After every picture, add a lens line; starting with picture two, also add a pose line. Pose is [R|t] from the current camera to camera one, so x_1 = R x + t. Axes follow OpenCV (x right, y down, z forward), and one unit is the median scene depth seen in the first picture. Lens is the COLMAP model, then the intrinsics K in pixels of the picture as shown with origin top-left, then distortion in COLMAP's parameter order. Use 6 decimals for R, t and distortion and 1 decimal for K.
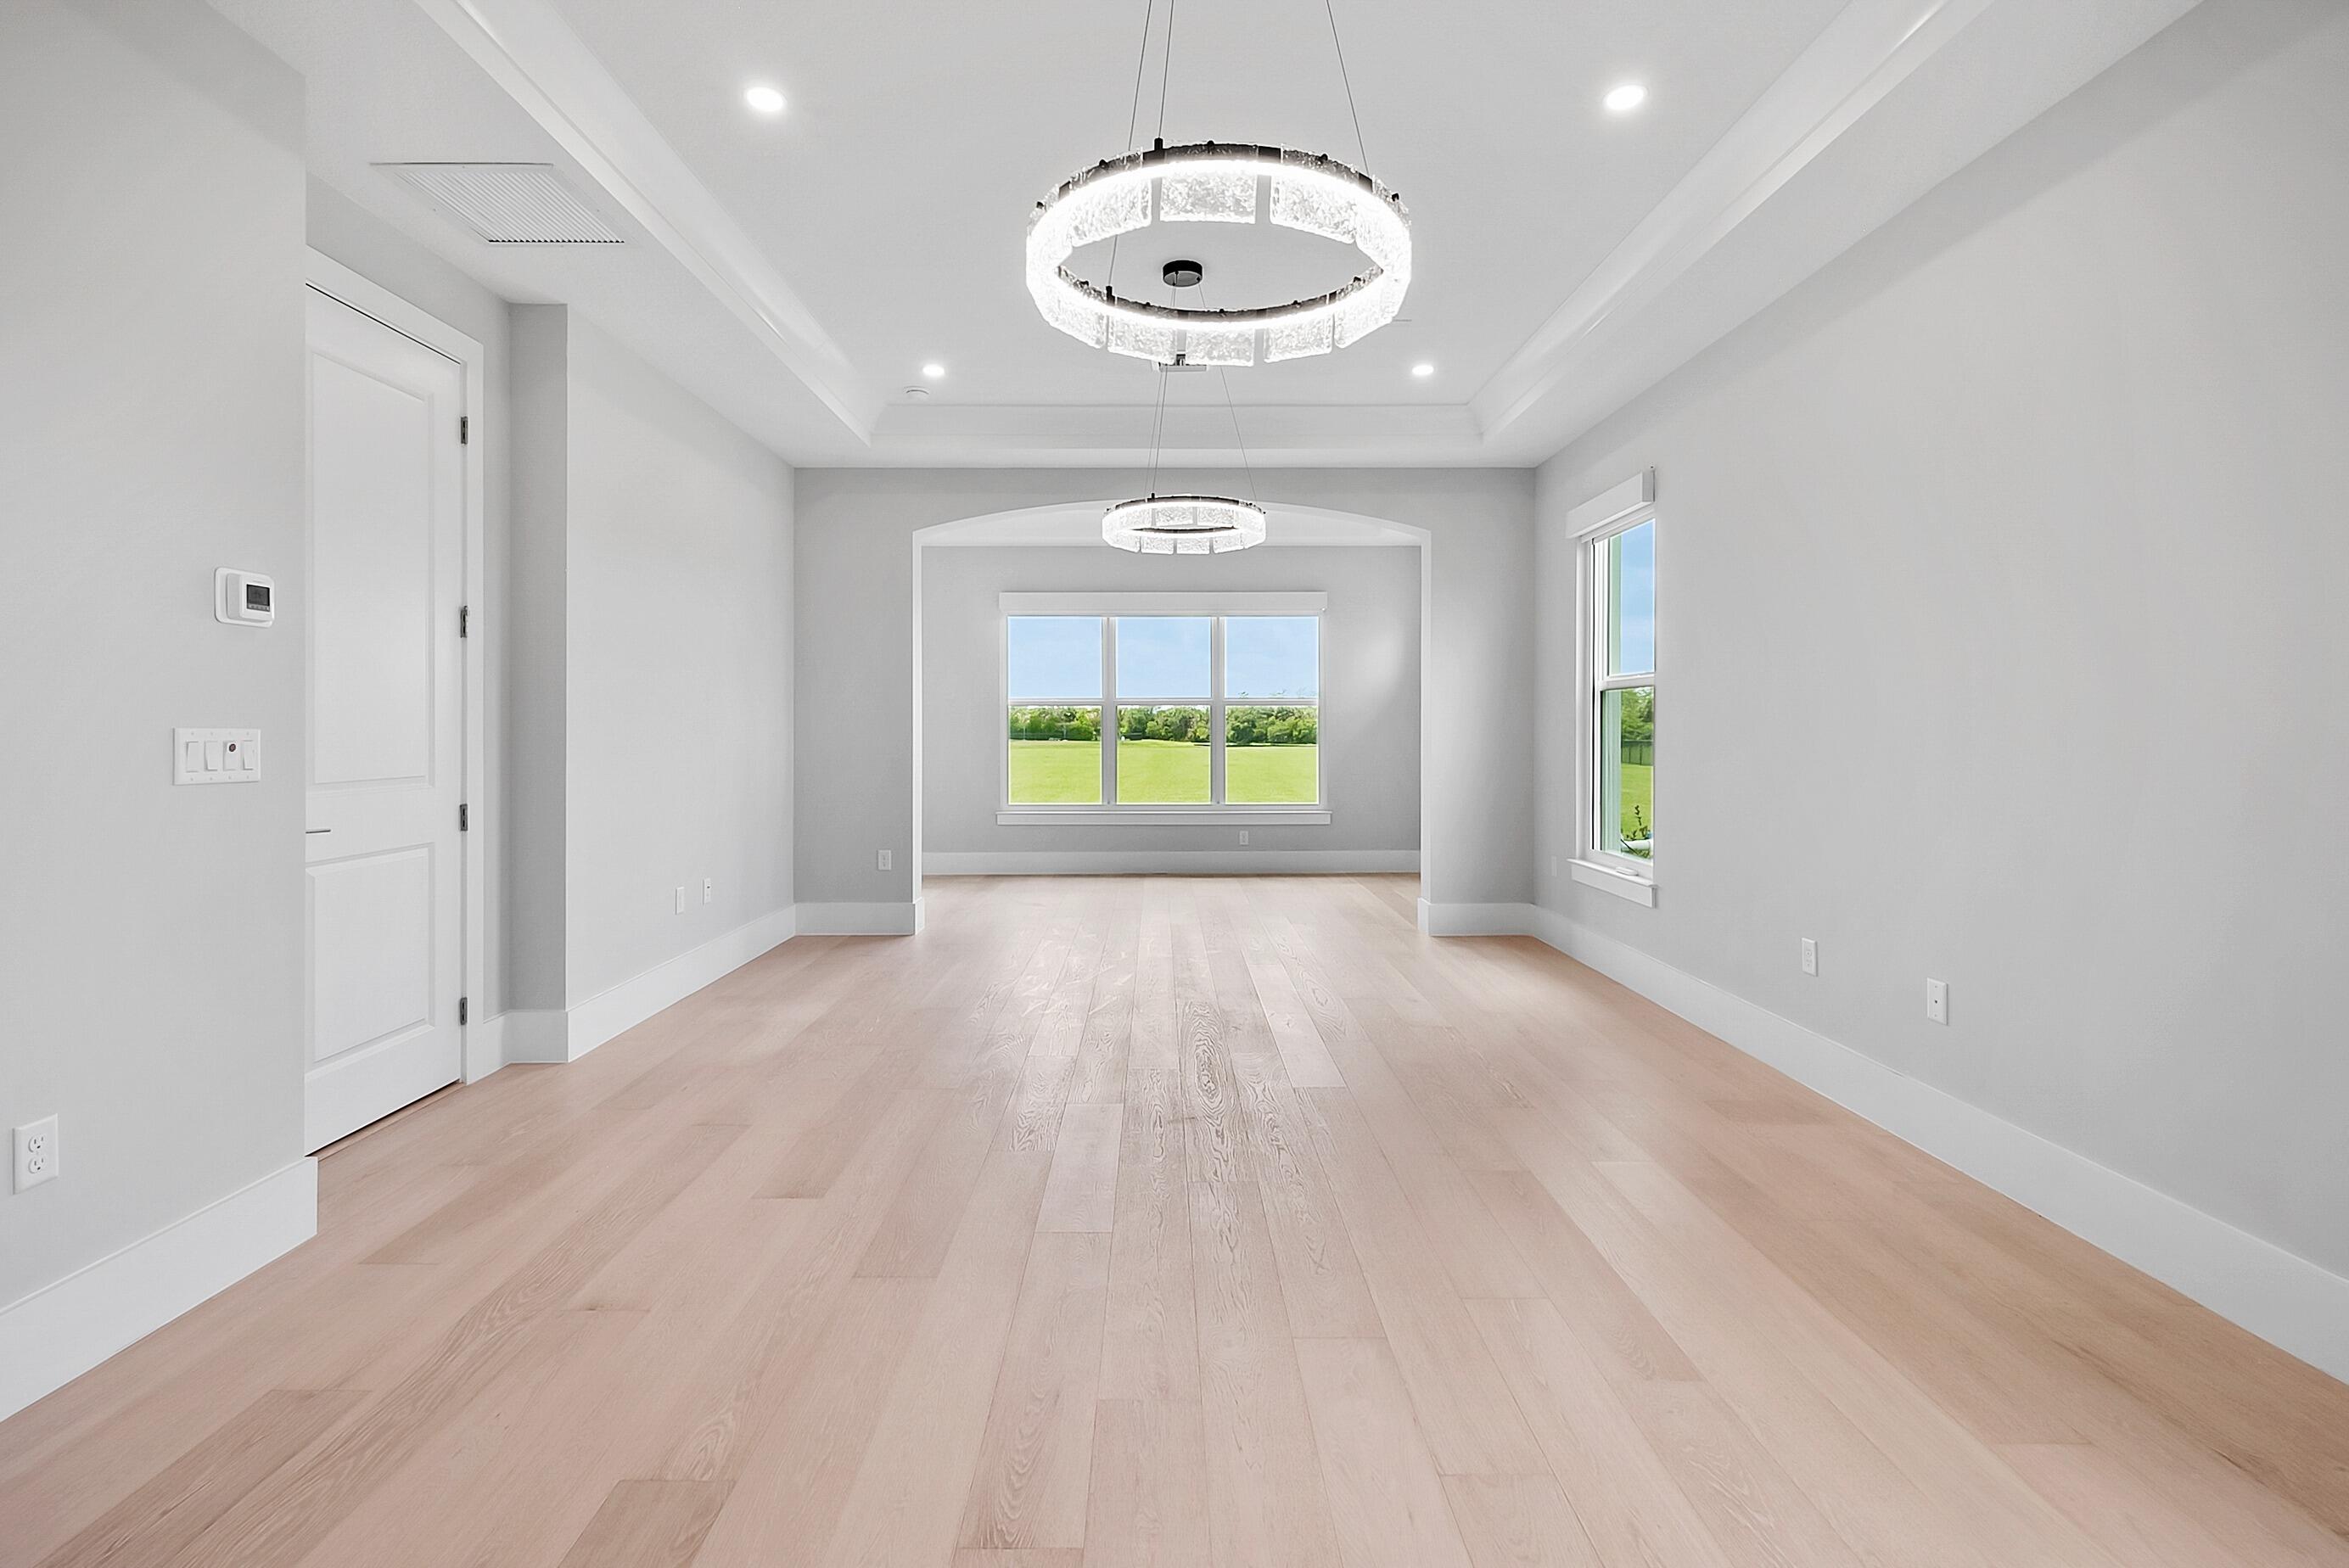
lens RADIAL K [[1063.5, 0, 1173.5], [0, 1063.5, 743.5], [0, 0, 1]] dist [0.001824, -0.000278]
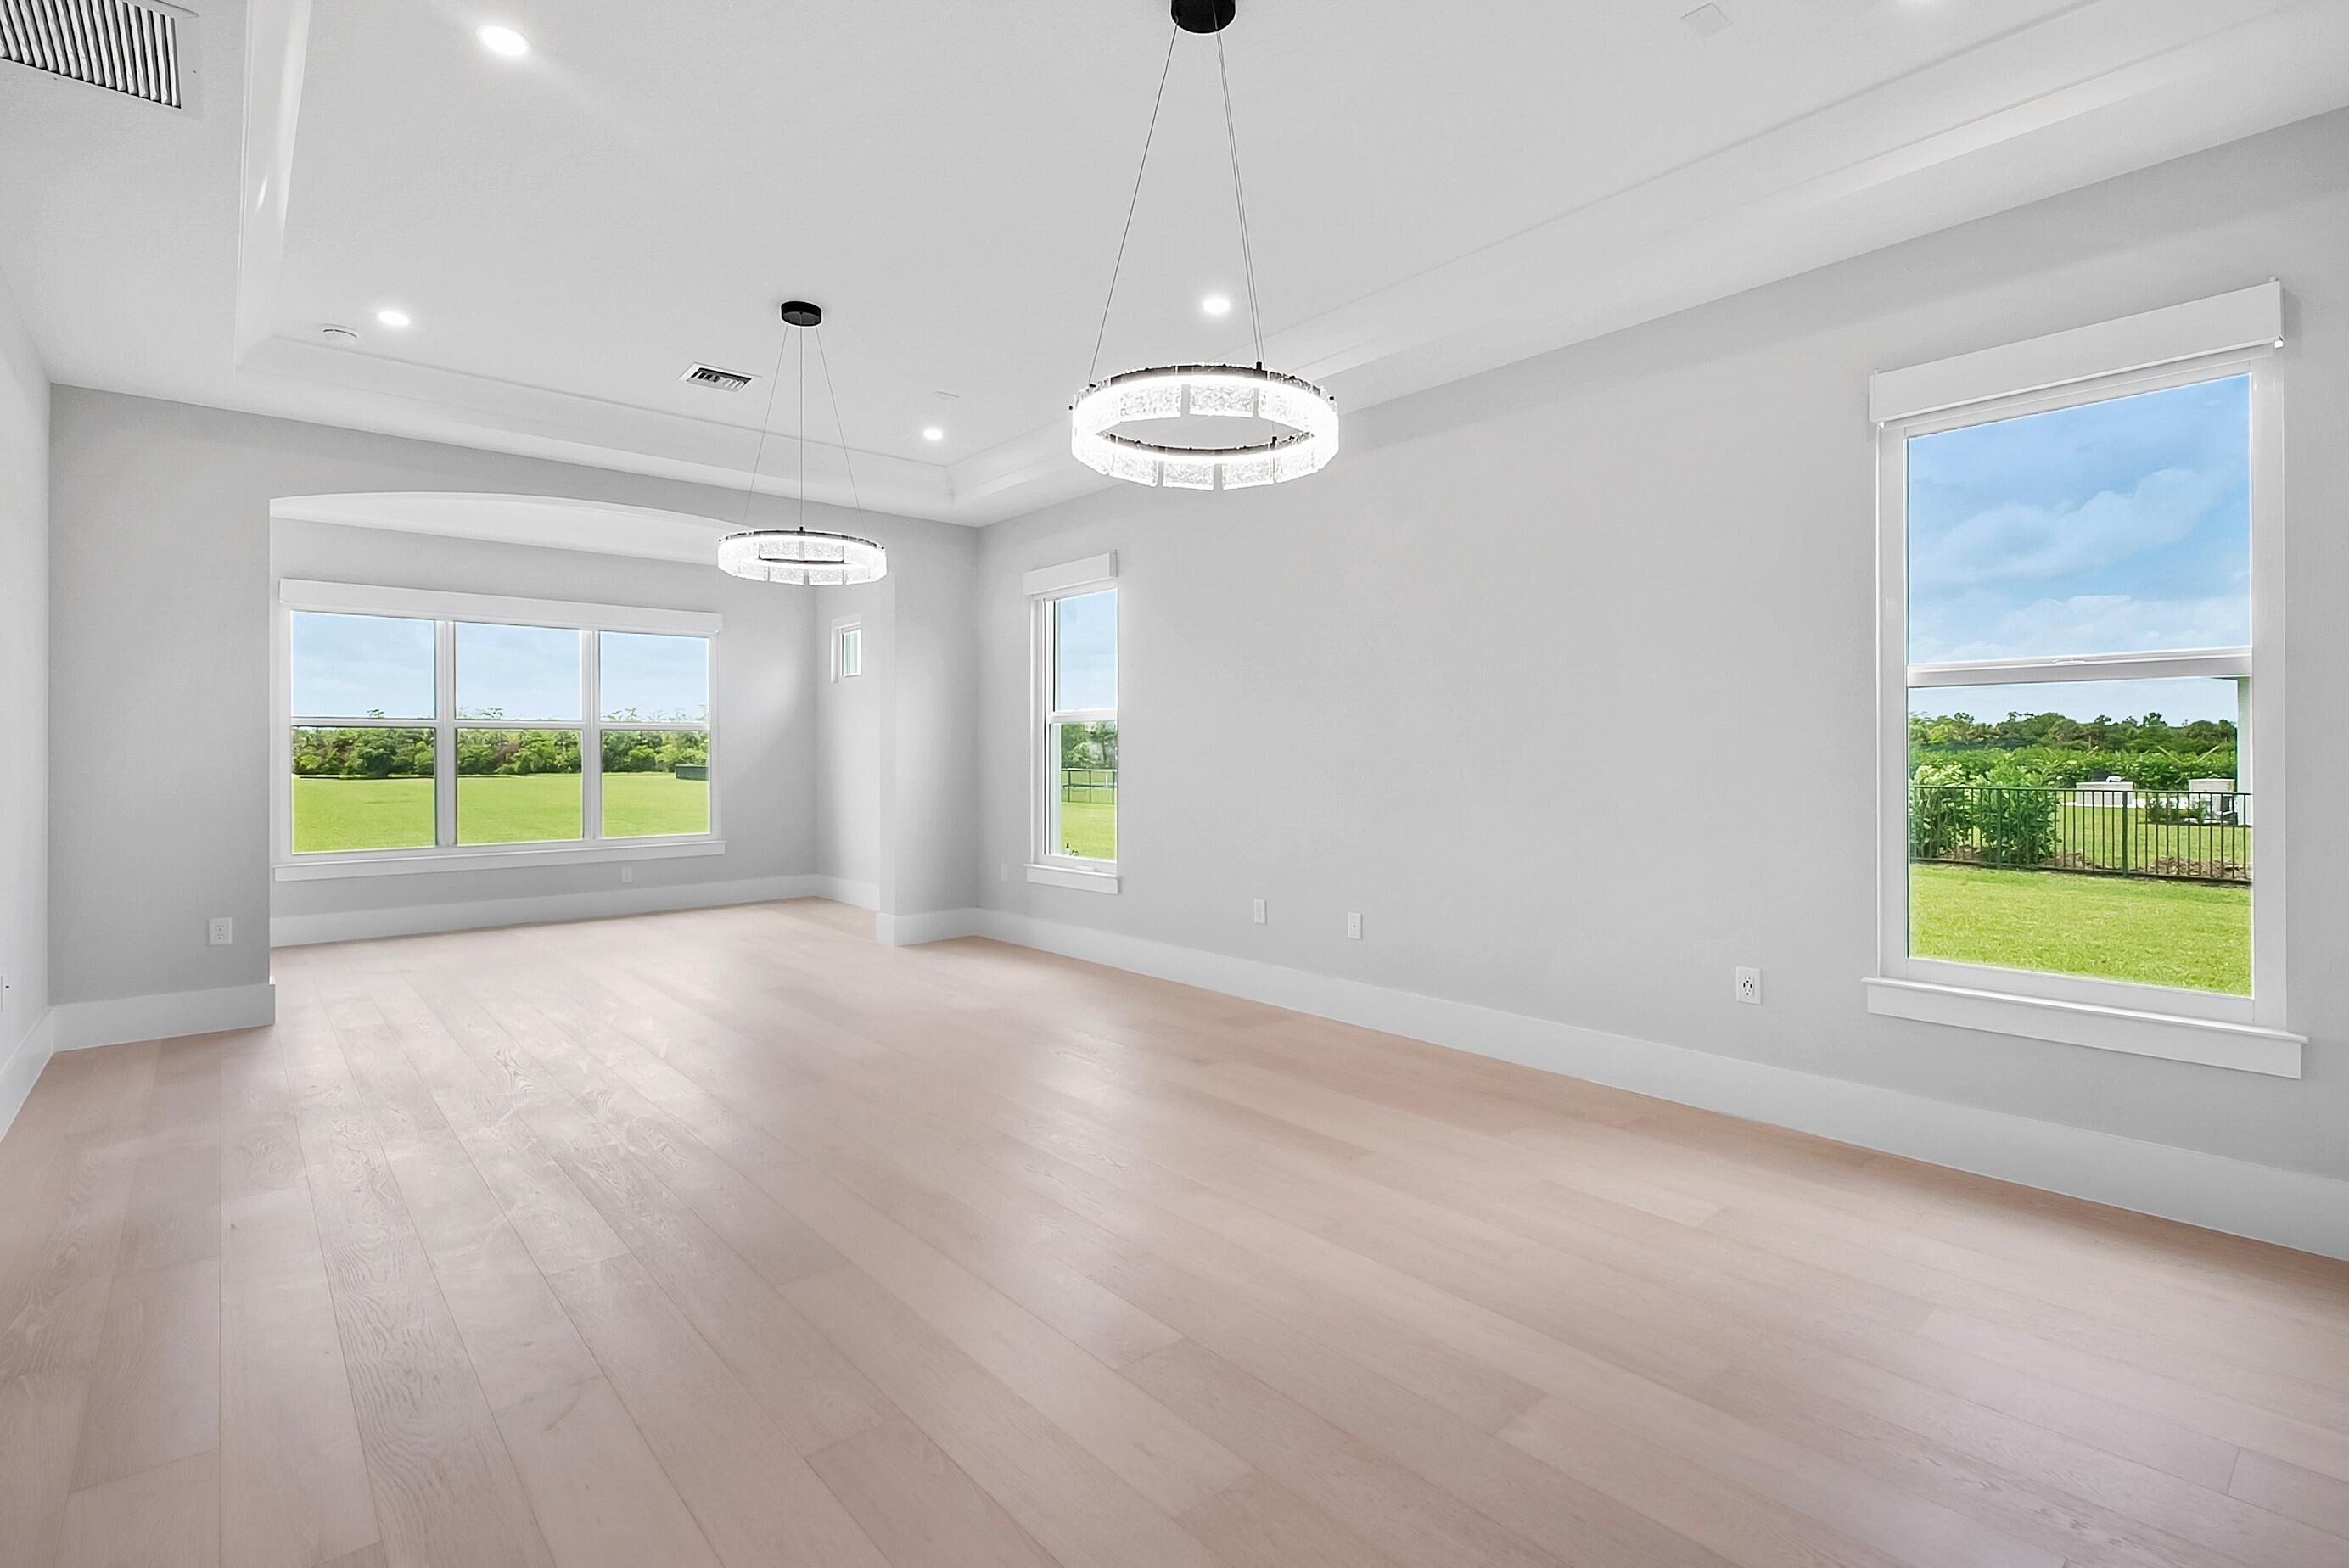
lens RADIAL K [[1069.2, 0, 1178.5], [0, 1069.2, 798.0], [0, 0, 1]] dist [0.009014, -0.006690]
pose [[0.751293, -0.029156, 0.659324, -0.267475], [0.011947, 0.999461, 0.030585, -0.000528], [-0.659861, -0.015101, 0.751236, -0.011816]]
